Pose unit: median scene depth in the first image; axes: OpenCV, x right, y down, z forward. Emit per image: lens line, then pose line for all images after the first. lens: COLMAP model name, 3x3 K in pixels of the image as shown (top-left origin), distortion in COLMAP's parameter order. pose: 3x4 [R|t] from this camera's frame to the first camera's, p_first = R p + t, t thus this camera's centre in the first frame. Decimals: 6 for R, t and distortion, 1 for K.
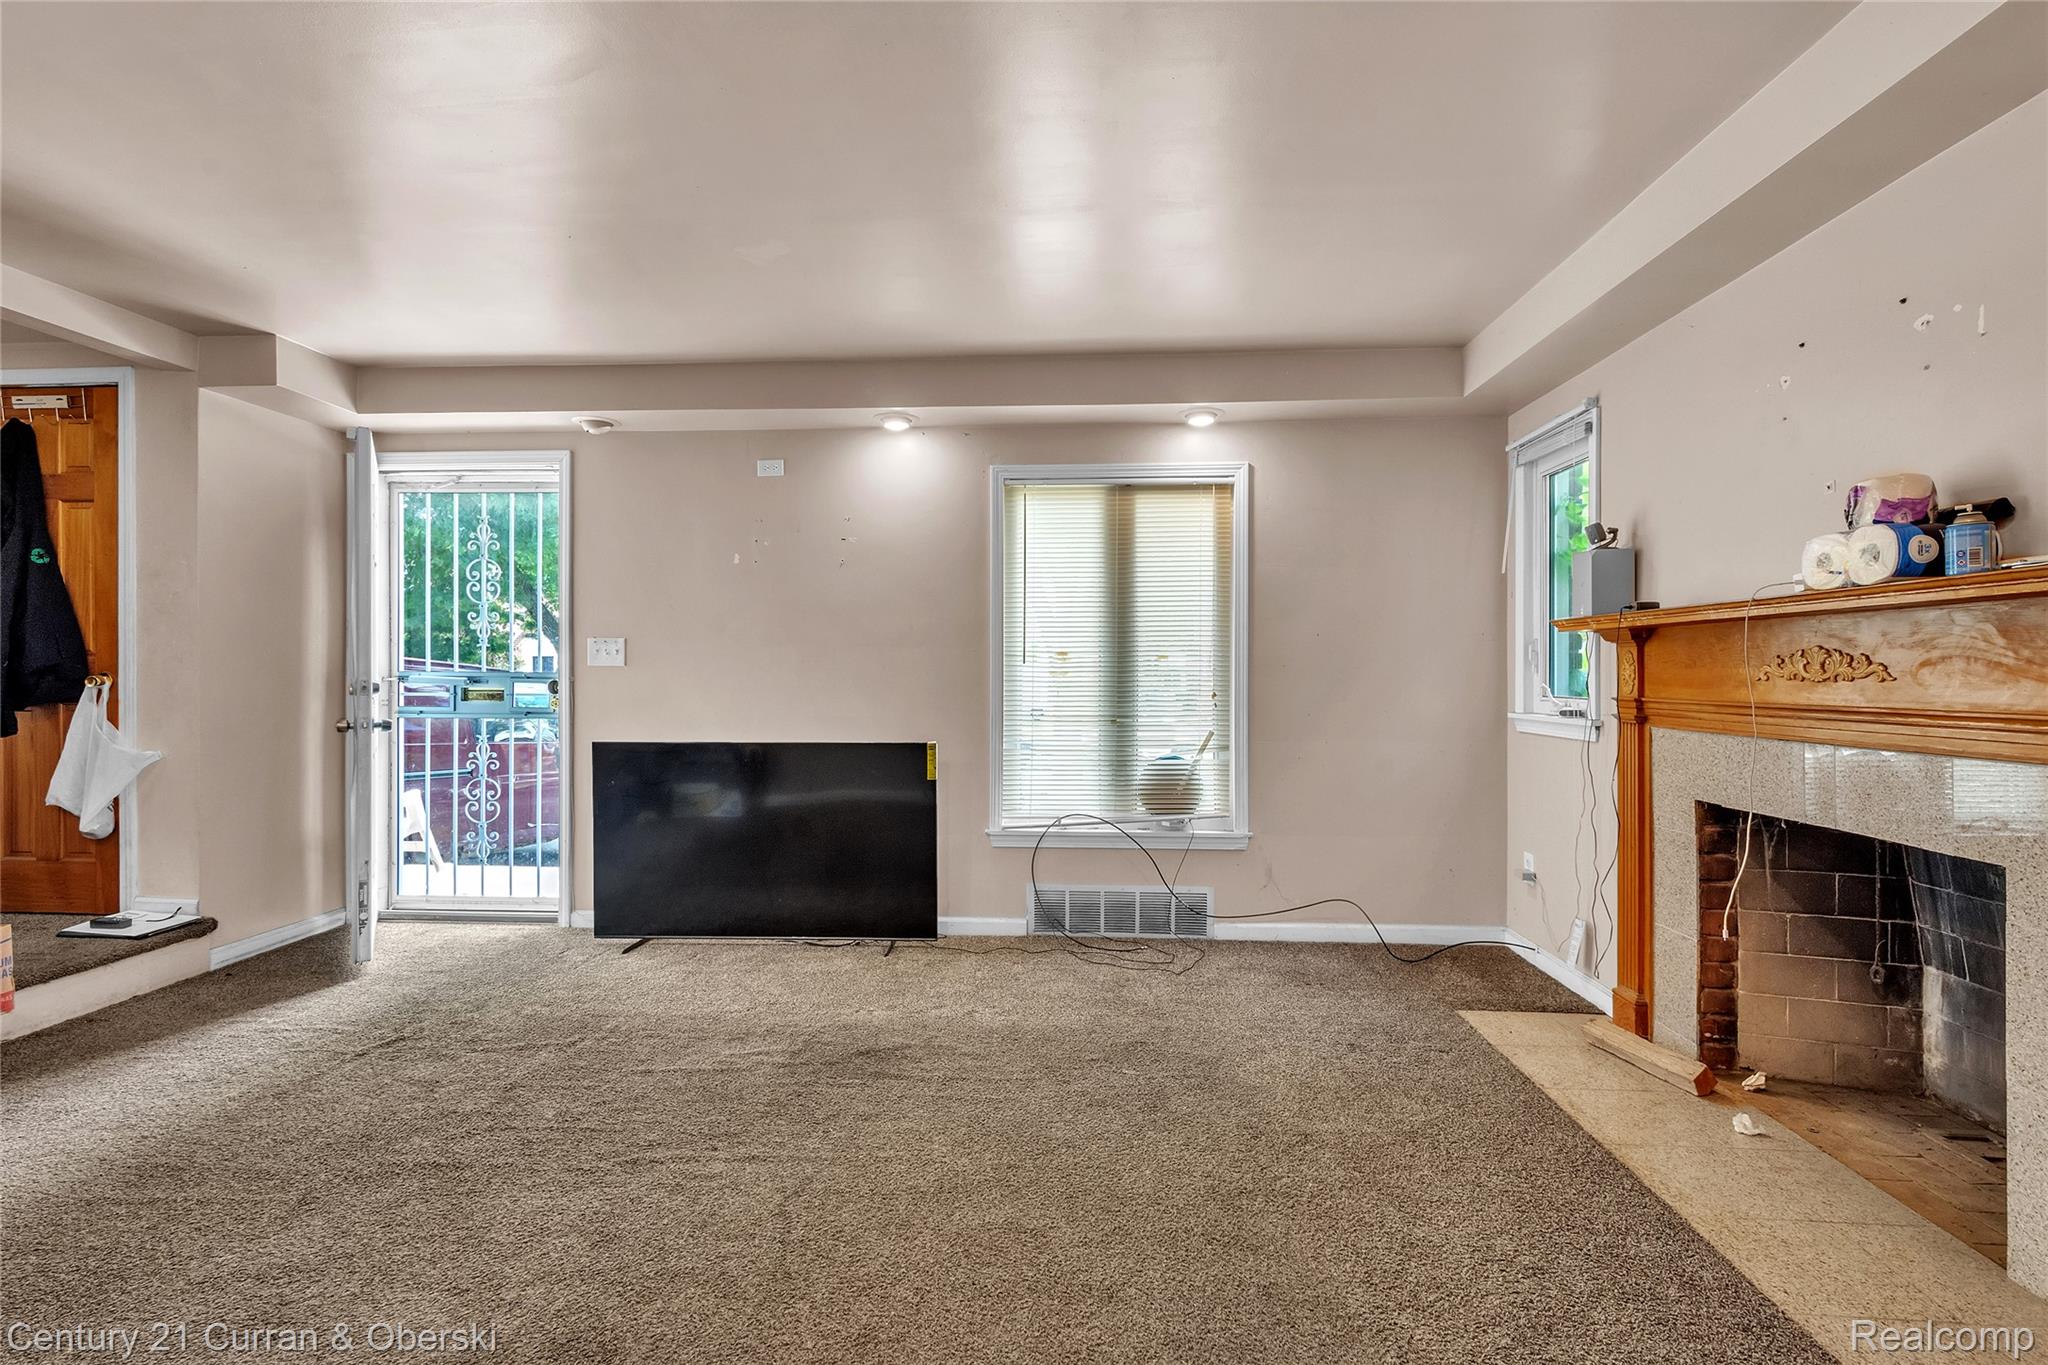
lens RADIAL K [[930.6, 0, 1032.6], [0, 930.6, 670.5], [0, 0, 1]] dist [0.010265, -0.001024]
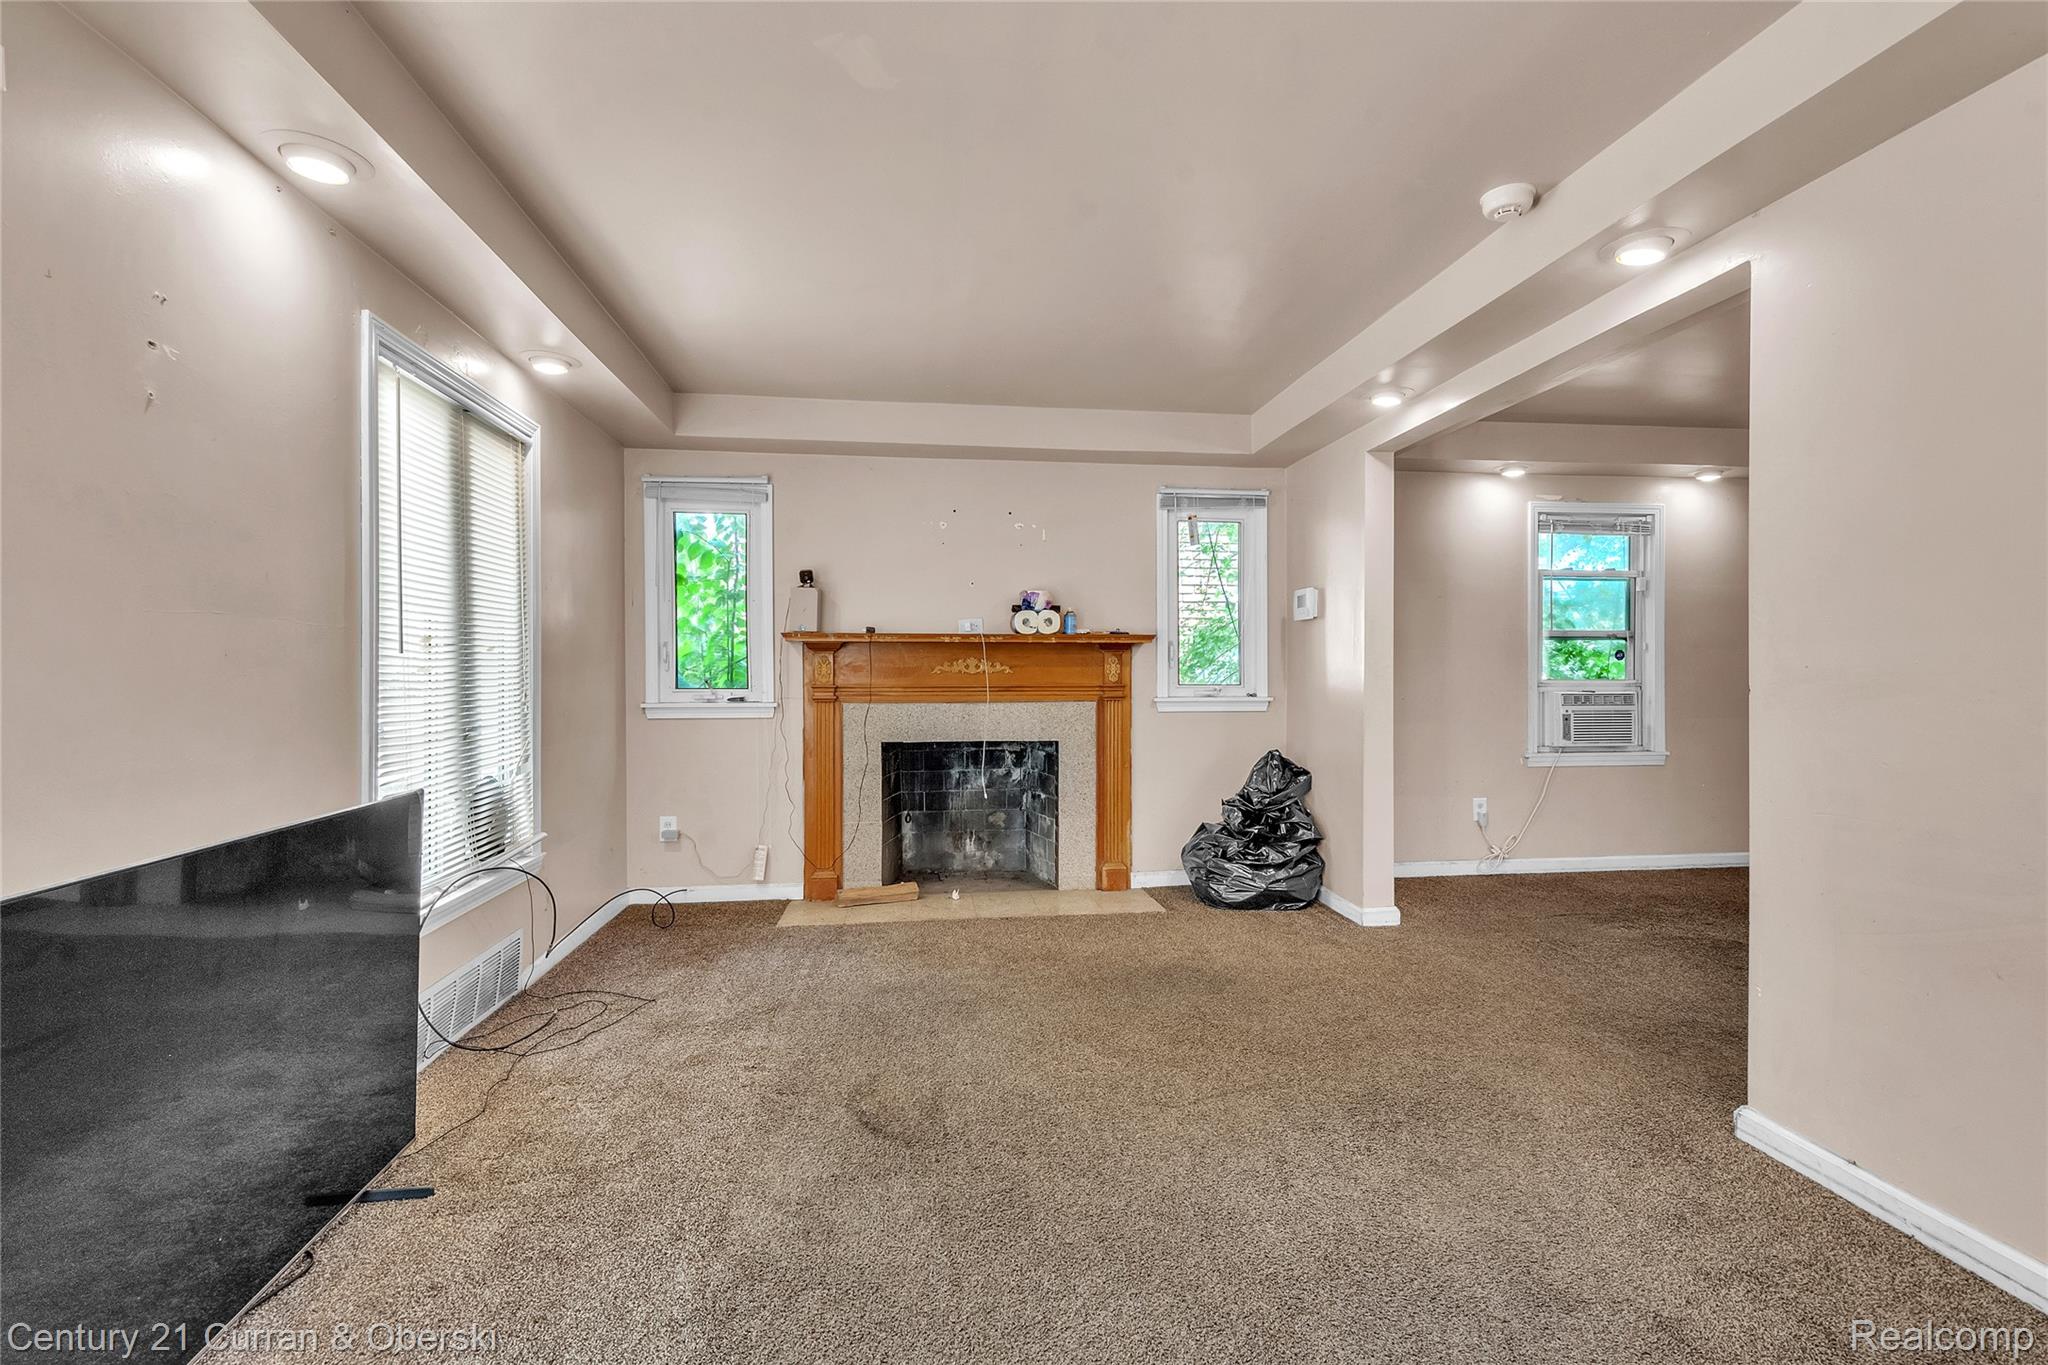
lens RADIAL K [[930.6, 0, 1032.0], [0, 930.6, 679.3], [0, 0, 1]] dist [0.010265, -0.001024]
pose [[-0.206226, -0.006940, 0.978480, -0.727779], [-0.001014, 0.999976, 0.006879, 0.005659], [-0.978504, 0.000427, -0.206228, 0.746888]]
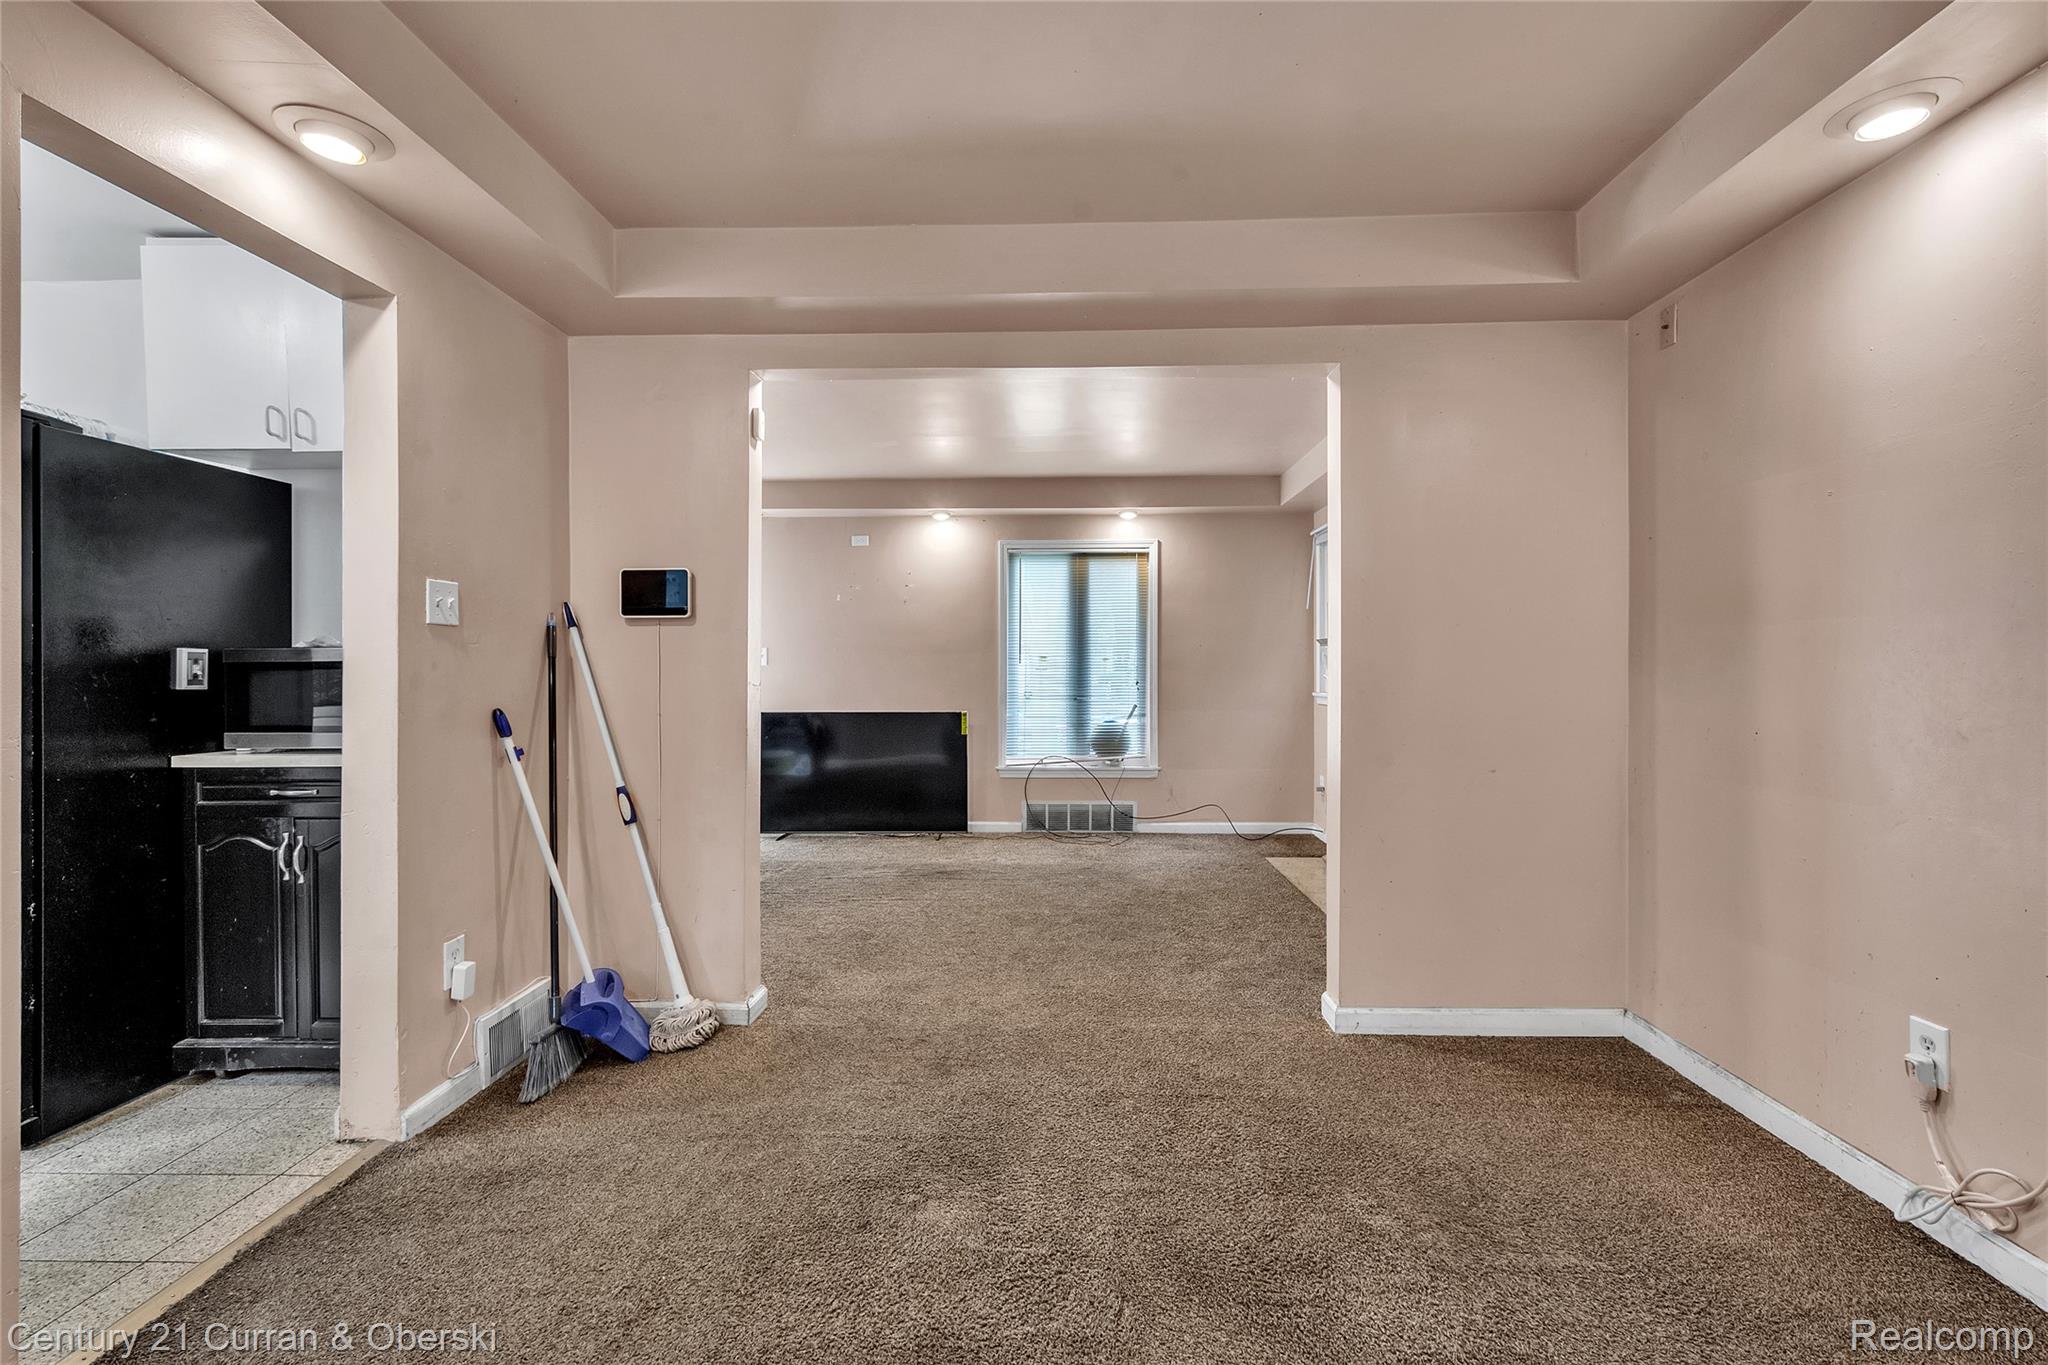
lens RADIAL K [[930.6, 0, 1032.5], [0, 930.6, 681.6], [0, 0, 1]] dist [0.010265, -0.001024]
pose [[0.999608, -0.002026, 0.027921, -0.033780], [0.001621, 0.999893, 0.014512, 0.000154], [-0.027948, -0.014461, 0.999505, -0.628660]]
